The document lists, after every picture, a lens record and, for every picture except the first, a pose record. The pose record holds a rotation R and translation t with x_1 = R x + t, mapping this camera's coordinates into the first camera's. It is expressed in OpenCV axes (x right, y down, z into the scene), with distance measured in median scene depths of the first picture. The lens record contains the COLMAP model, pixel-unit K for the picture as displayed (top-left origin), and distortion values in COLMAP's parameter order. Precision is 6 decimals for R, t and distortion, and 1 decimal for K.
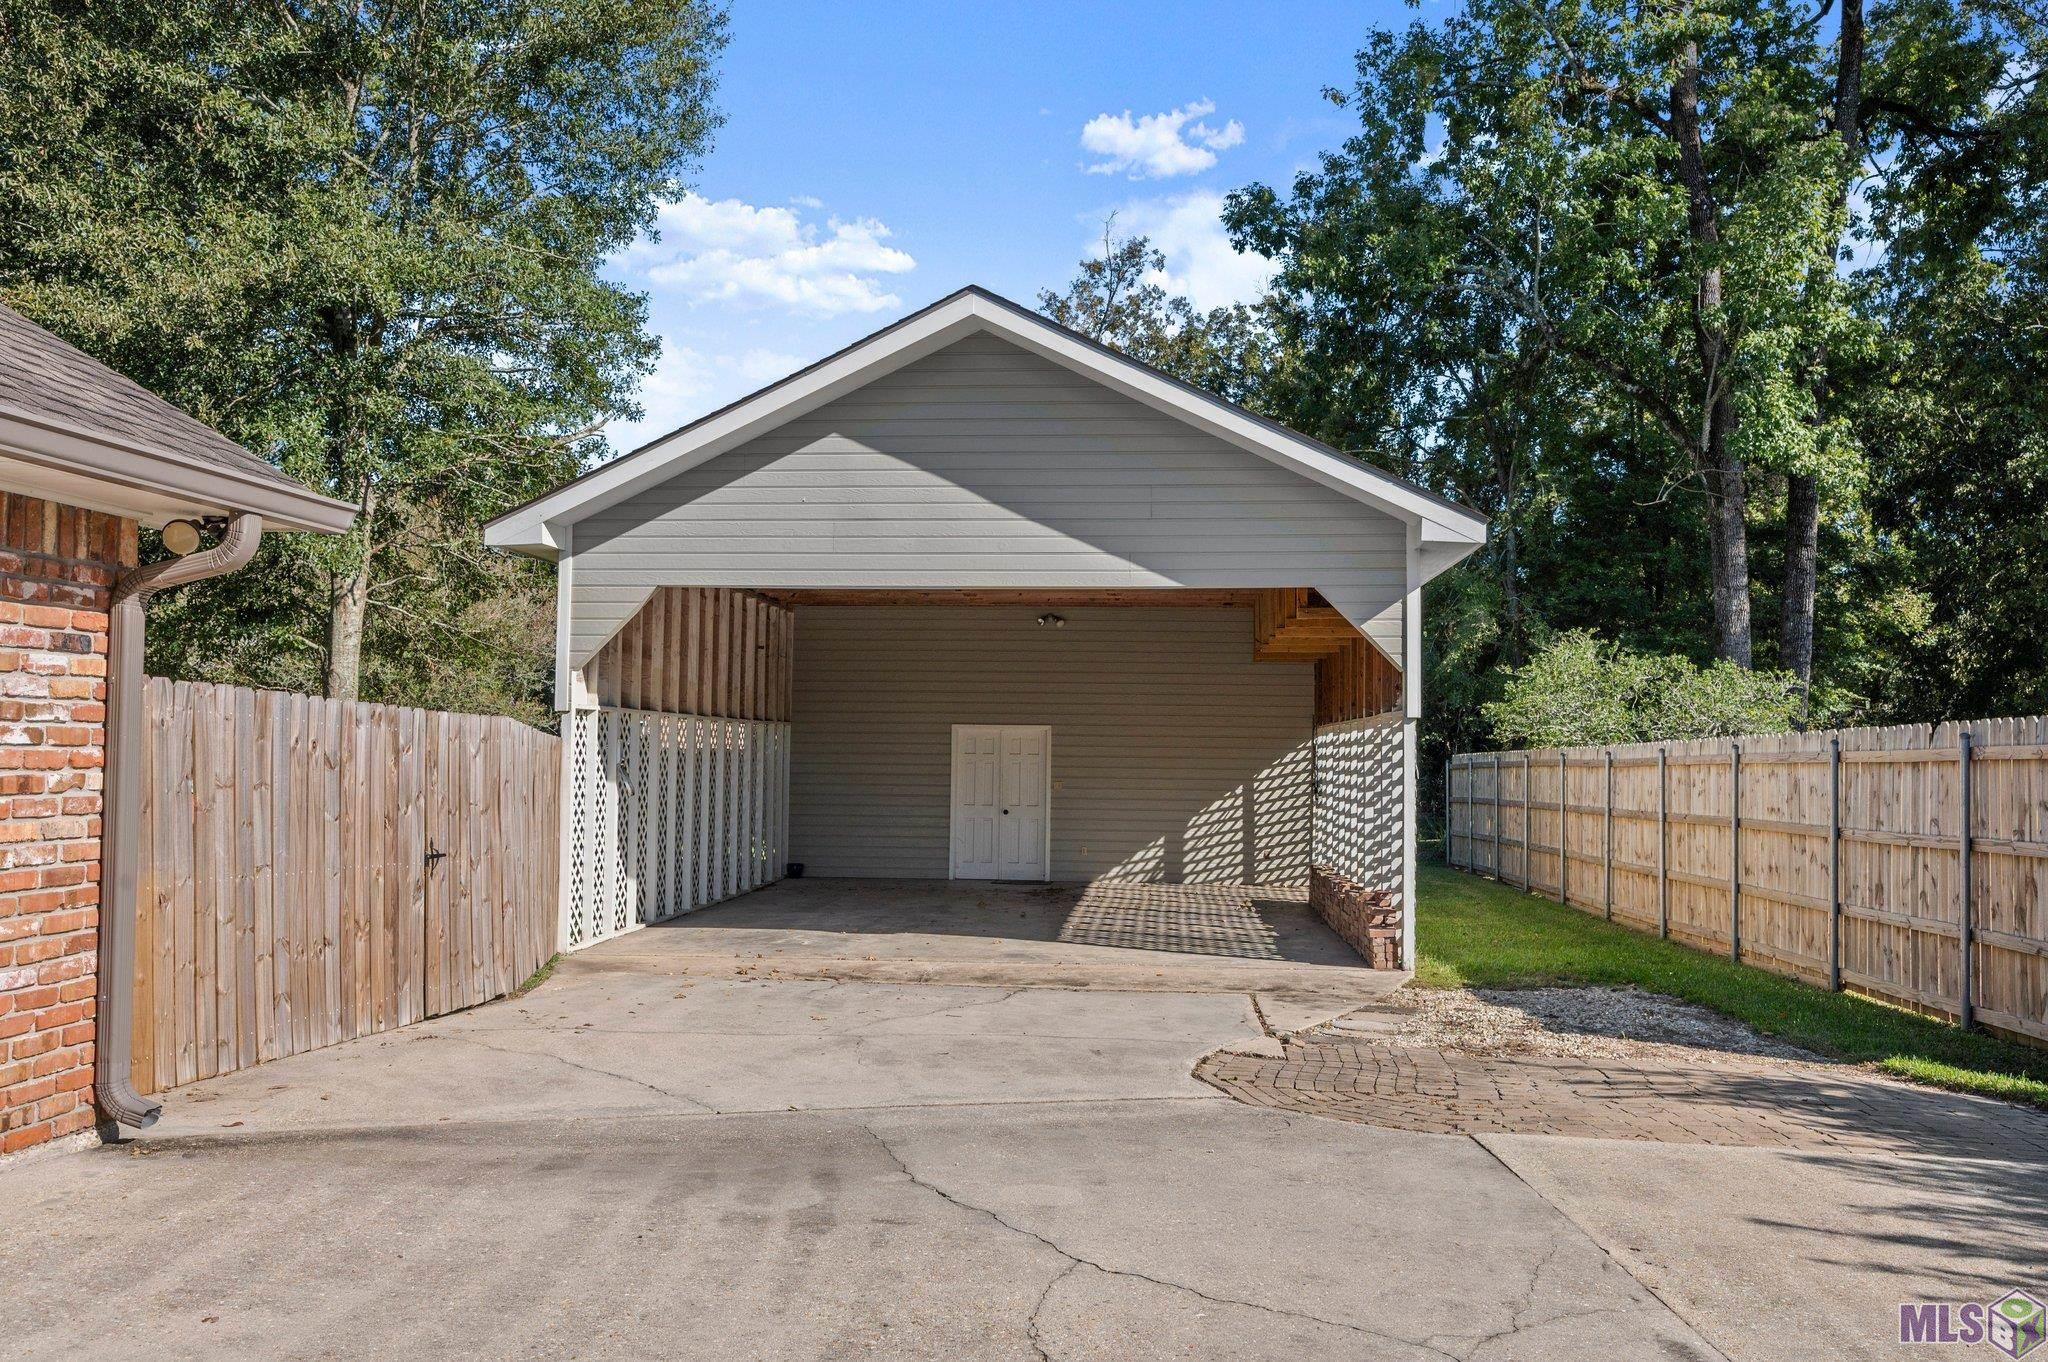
lens RADIAL K [[1575.5, 0, 1022.0], [0, 1575.5, 671.9], [0, 0, 1]] dist [-0.004932, 0.003267]
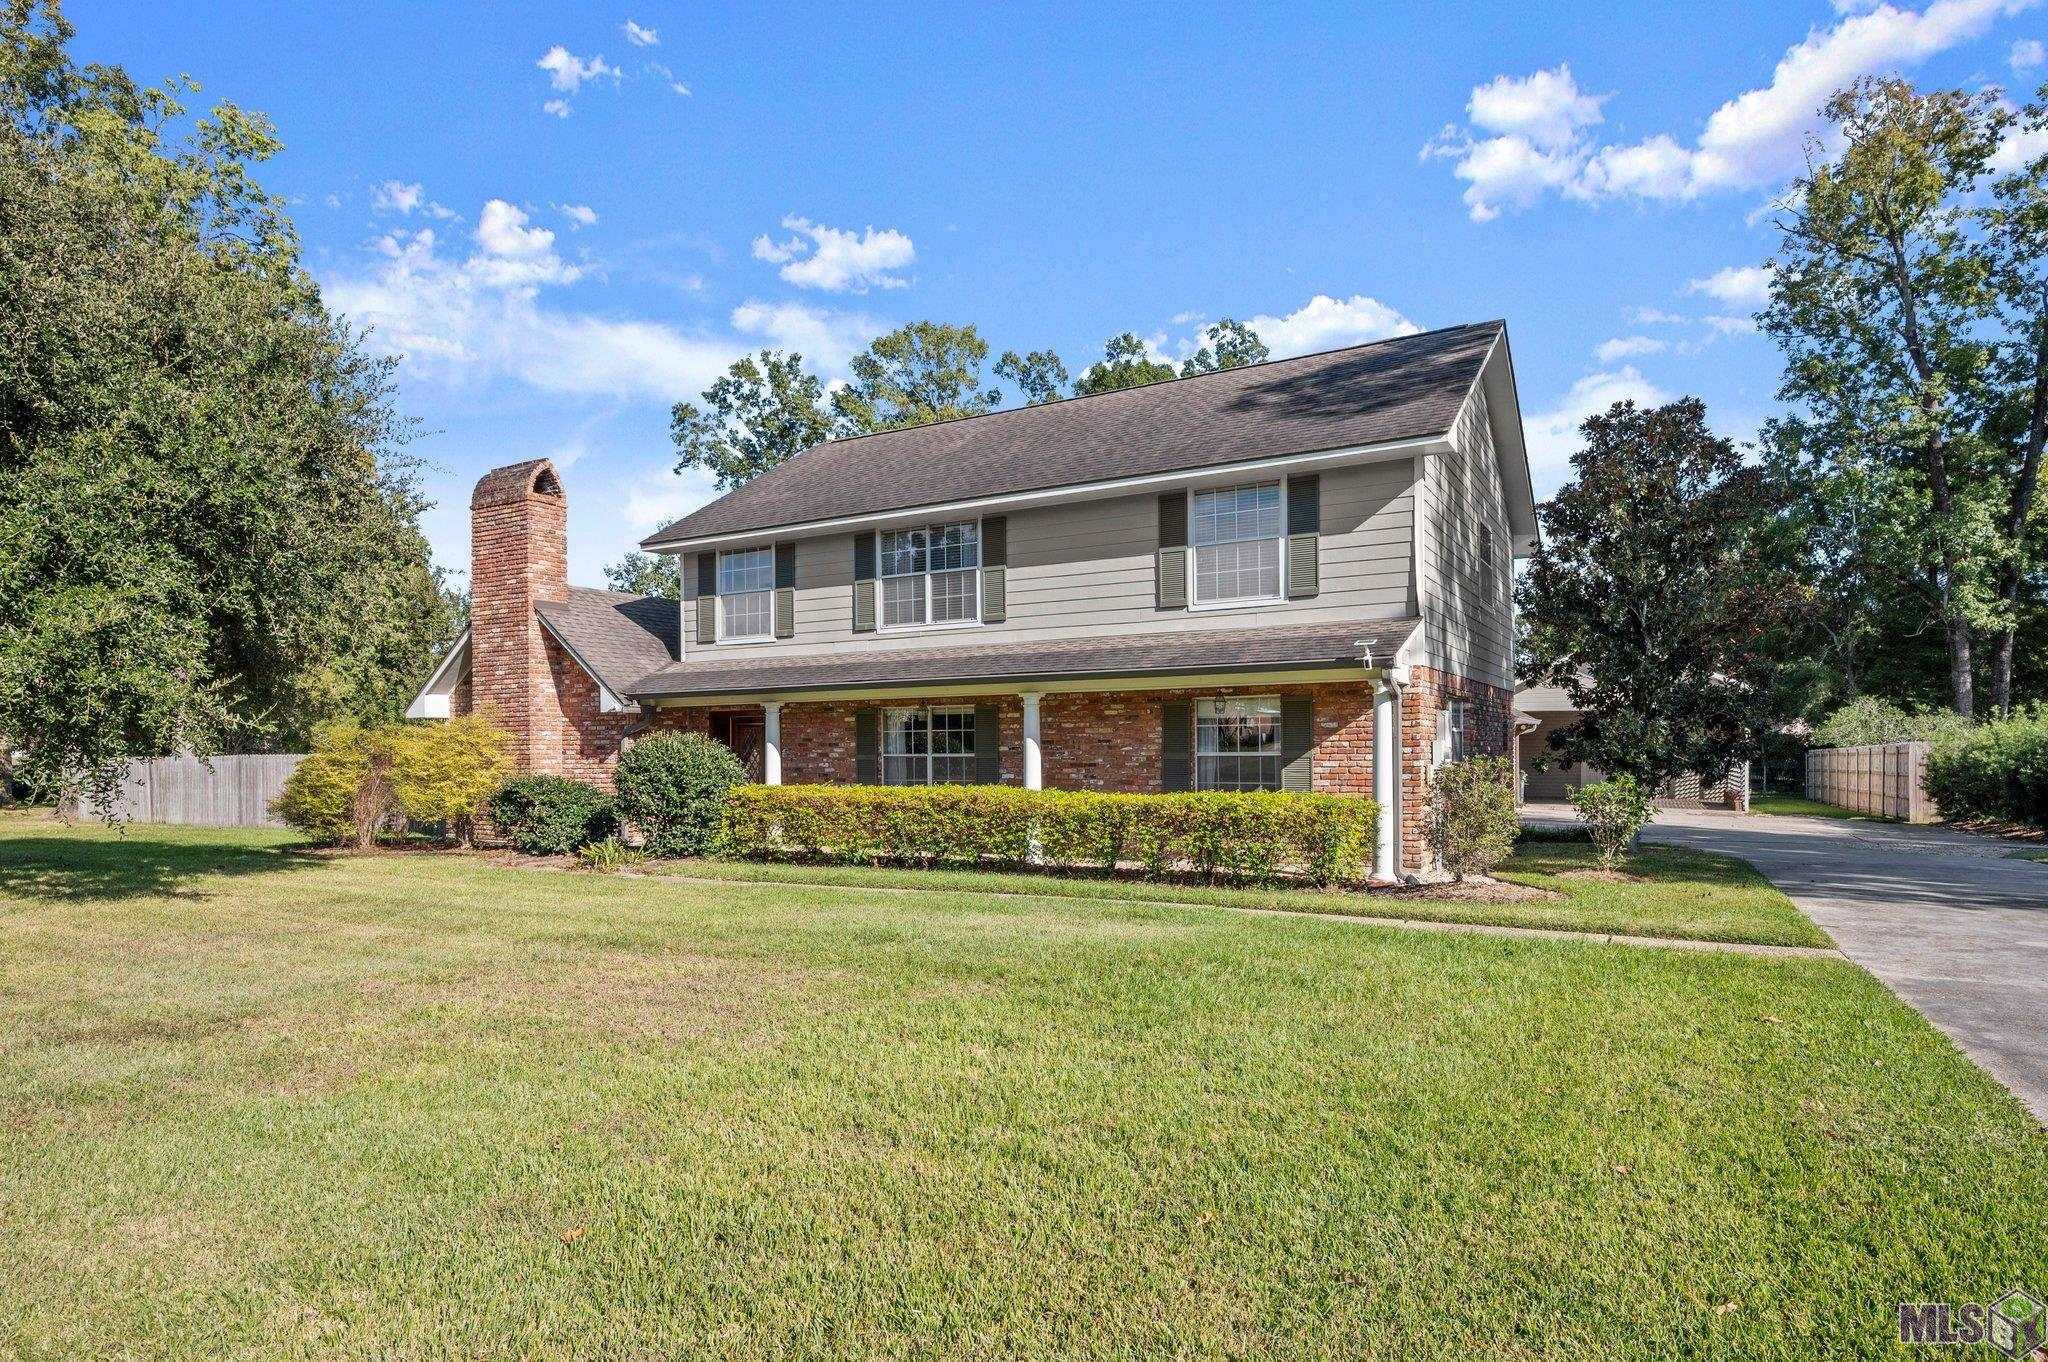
lens RADIAL K [[1133.7, 0, 1026.4], [0, 1133.7, 750.8], [0, 0, 1]] dist [0.003336, 0.001673]
pose [[0.913884, -0.013789, -0.405741, -0.163808], [0.034257, 0.998478, 0.043226, -0.103468], [0.404527, -0.053402, 0.912965, -1.745472]]
